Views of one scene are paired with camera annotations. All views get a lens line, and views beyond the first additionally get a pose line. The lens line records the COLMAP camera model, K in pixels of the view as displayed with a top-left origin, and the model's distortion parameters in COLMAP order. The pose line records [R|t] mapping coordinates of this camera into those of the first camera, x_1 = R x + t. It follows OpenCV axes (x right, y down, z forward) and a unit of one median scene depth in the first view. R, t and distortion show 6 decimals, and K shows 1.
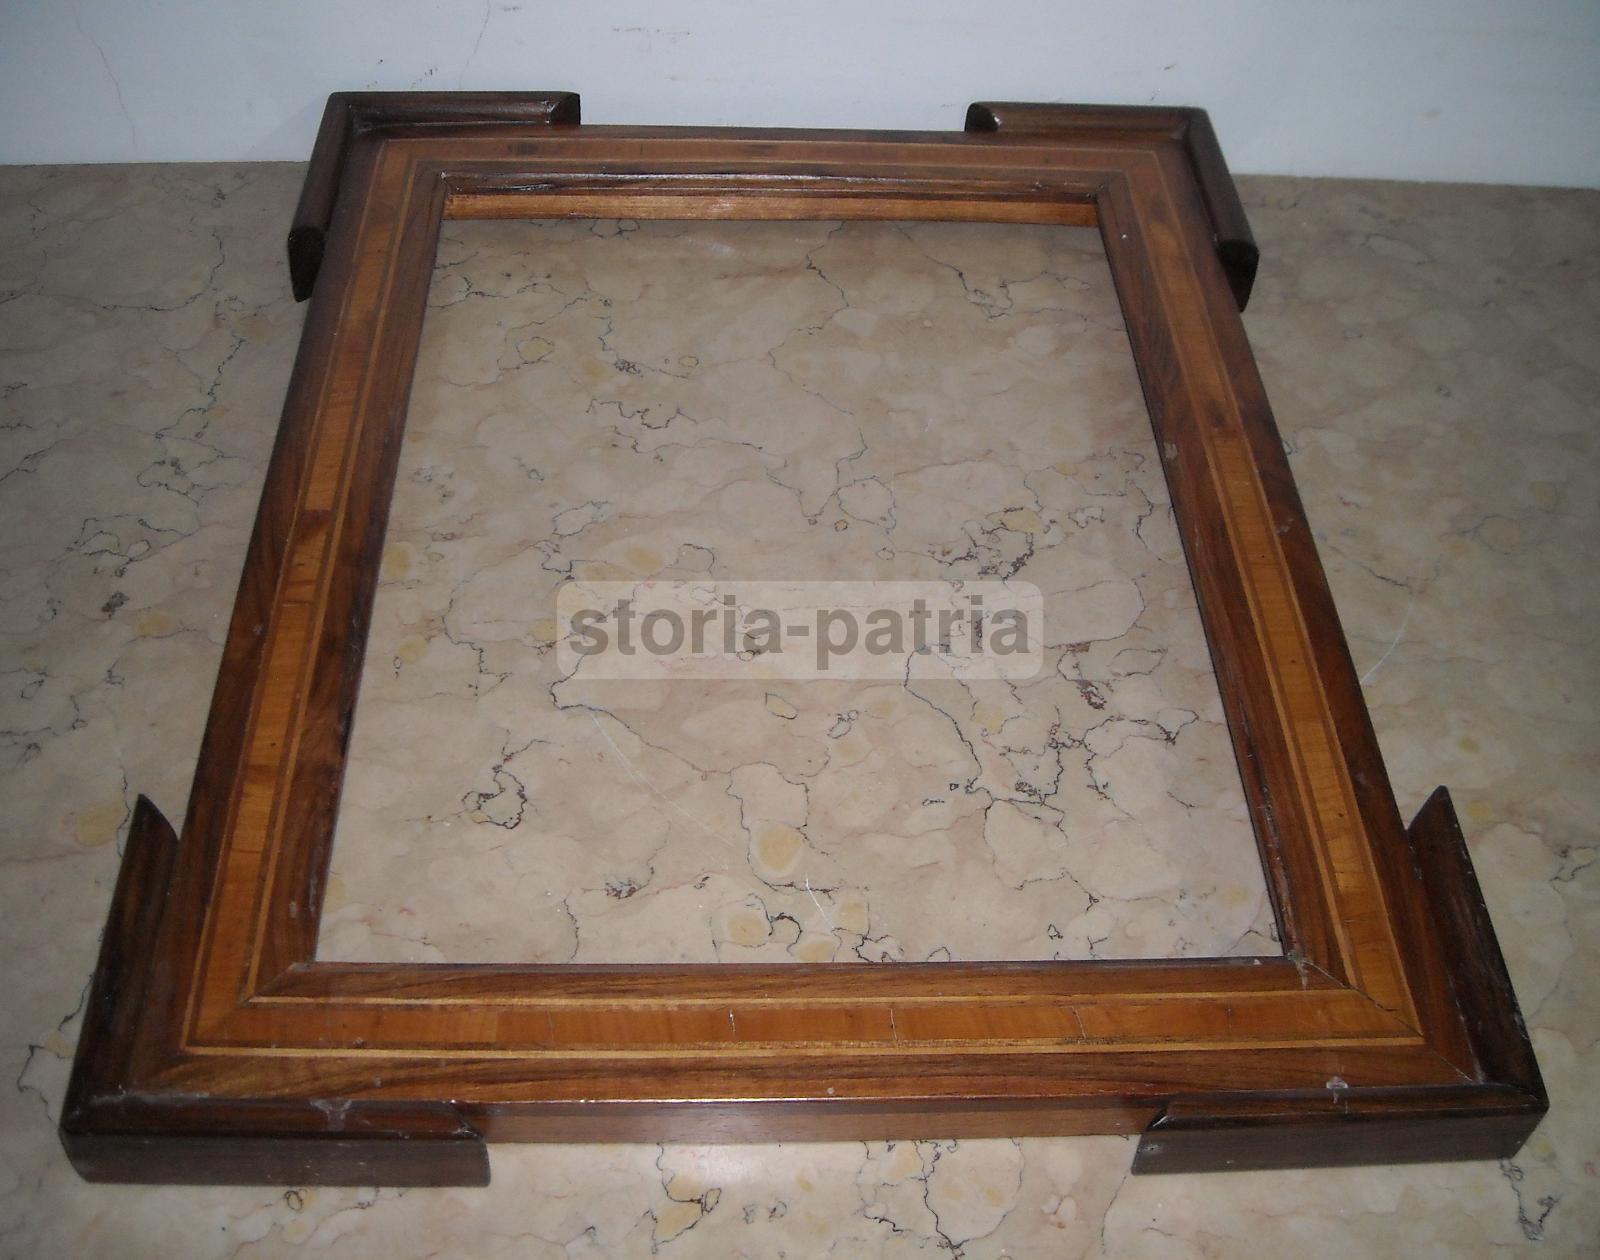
lens RADIAL K [[1778.7, 0, 749.8], [0, 1778.7, 610.7], [0, 0, 1]] dist [-0.149856, 0.000000]
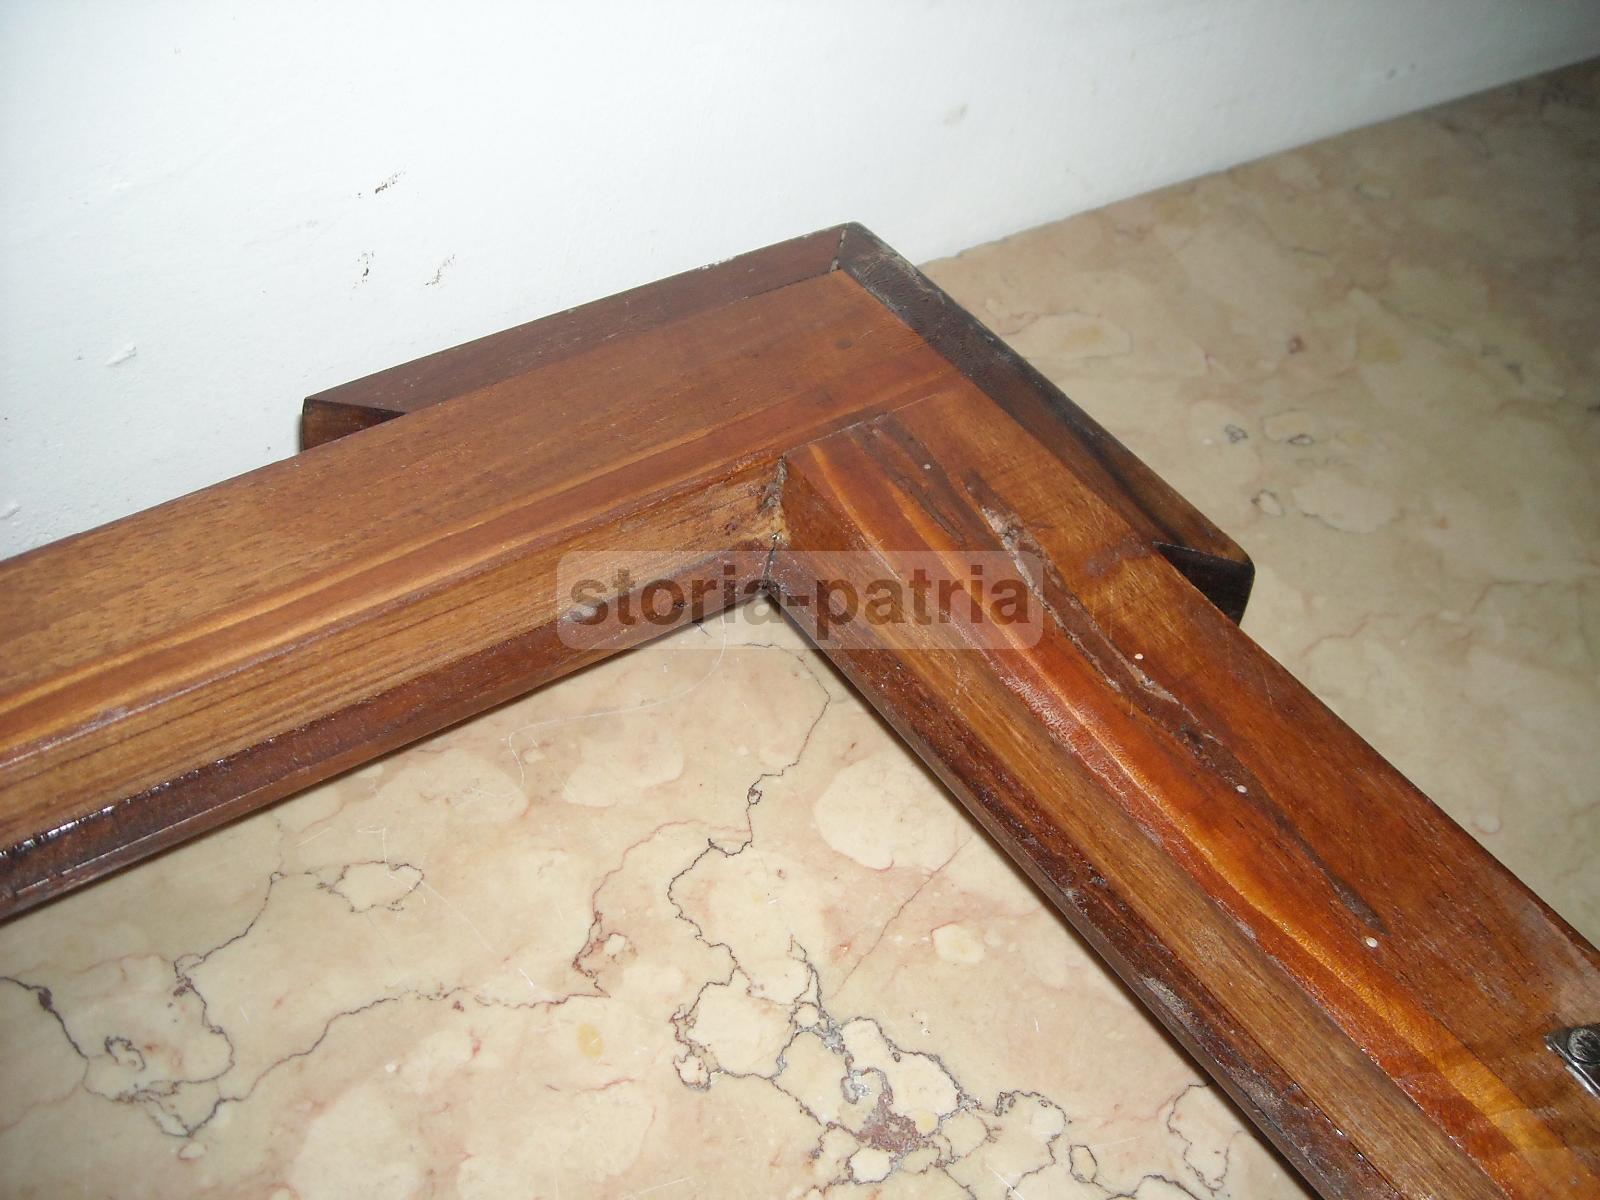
lens RADIAL K [[1650.9, 0, 802.3], [0, 1650.9, 592.6], [0, 0, 1]] dist [-0.146705, 0.000000]
pose [[0.824091, -0.357415, 0.439463, 0.156054], [0.354221, 0.930567, 0.092585, -0.278320], [-0.442041, 0.079368, 0.893476, 0.785990]]
